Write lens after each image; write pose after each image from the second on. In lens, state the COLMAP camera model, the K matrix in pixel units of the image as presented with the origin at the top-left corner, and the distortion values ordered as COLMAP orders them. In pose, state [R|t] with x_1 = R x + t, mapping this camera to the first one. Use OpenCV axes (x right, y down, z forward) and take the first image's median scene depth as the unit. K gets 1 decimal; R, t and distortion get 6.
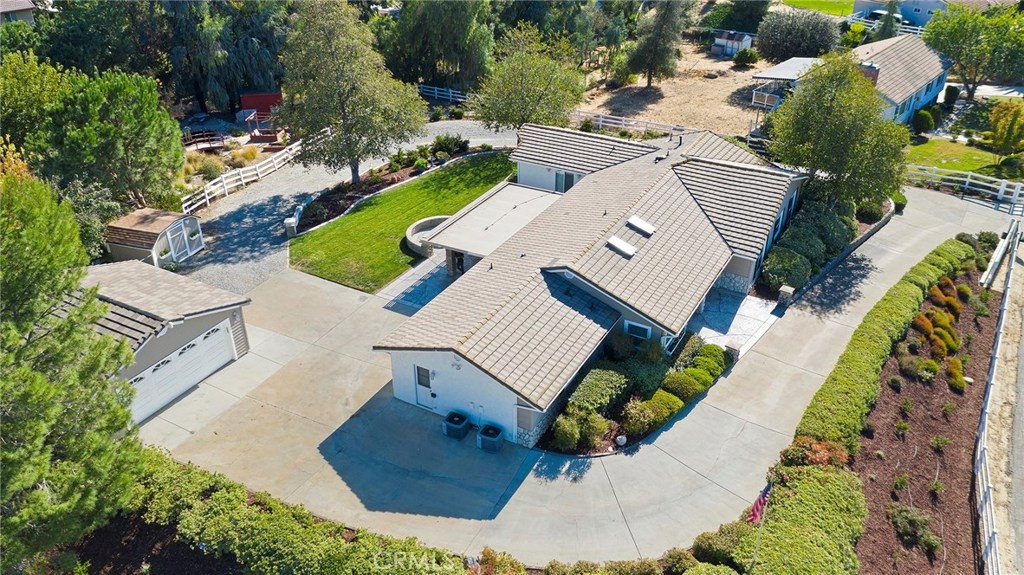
lens RADIAL K [[802.0, 0, 513.7], [0, 802.0, 286.6], [0, 0, 1]] dist [-0.010256, -0.001773]
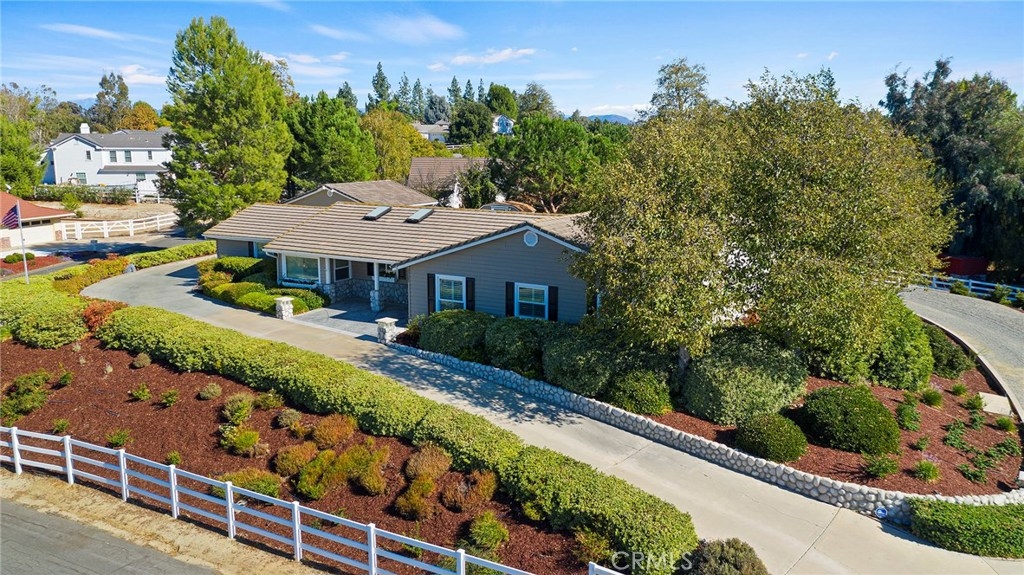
lens RADIAL K [[802.0, 0, 513.7], [0, 802.0, 286.6], [0, 0, 1]] dist [-0.010256, -0.001773]
pose [[0.004500, 0.180973, -0.983478, 1.086829], [-0.509929, 0.846425, 0.153420, -0.202266], [0.860205, 0.500814, 0.096092, 1.019994]]
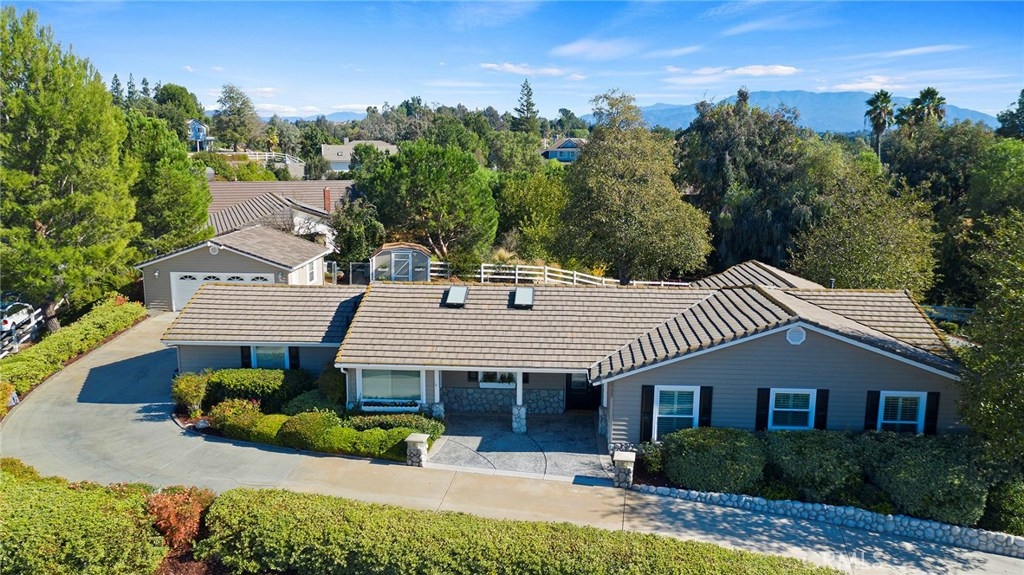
lens RADIAL K [[802.0, 0, 513.7], [0, 802.0, 286.6], [0, 0, 1]] dist [-0.010256, -0.001773]
pose [[0.442707, 0.166729, -0.881029, 0.798665], [-0.461143, 0.884998, -0.064238, -0.031008], [0.768998, 0.434719, 0.468680, 0.617461]]
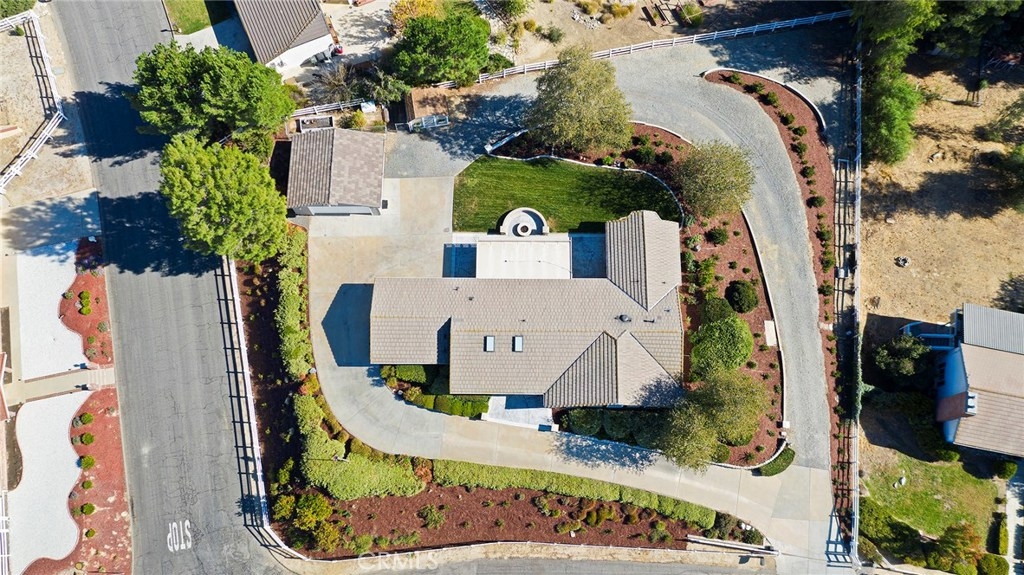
lens RADIAL K [[802.0, 0, 513.7], [0, 802.0, 286.6], [0, 0, 1]] dist [-0.010256, -0.001773]
pose [[0.480503, 0.840563, -0.250140, 0.479187], [-0.440886, 0.478088, 0.759639, -1.448247], [0.758114, -0.254726, 0.600315, -0.046564]]
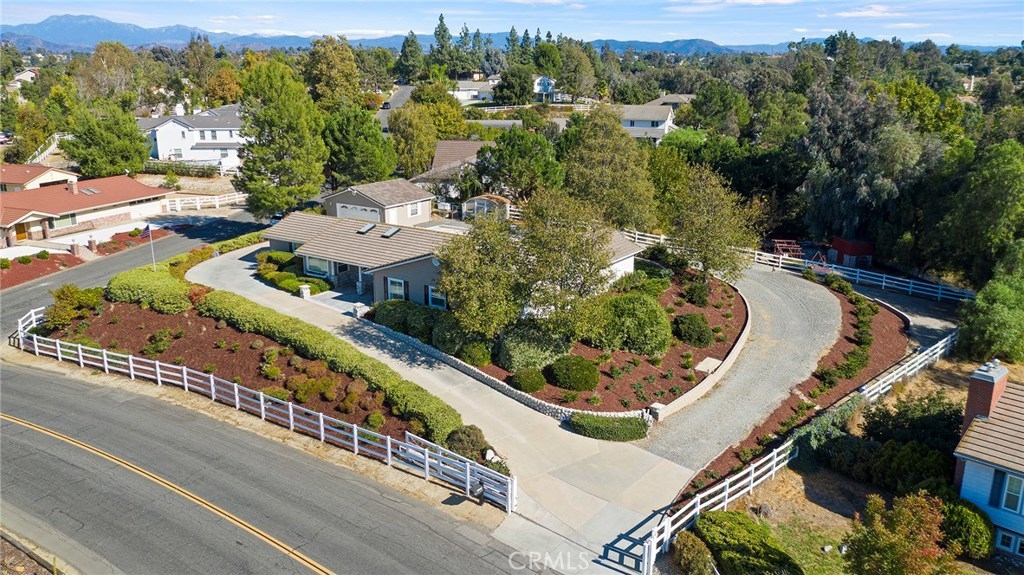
lens RADIAL K [[802.0, 0, 513.7], [0, 802.0, 286.6], [0, 0, 1]] dist [-0.010256, -0.001773]
pose [[-0.092660, 0.266022, -0.959503, 1.571384], [-0.505875, 0.817434, 0.275486, -0.511582], [0.857616, 0.510915, 0.058830, 1.131668]]
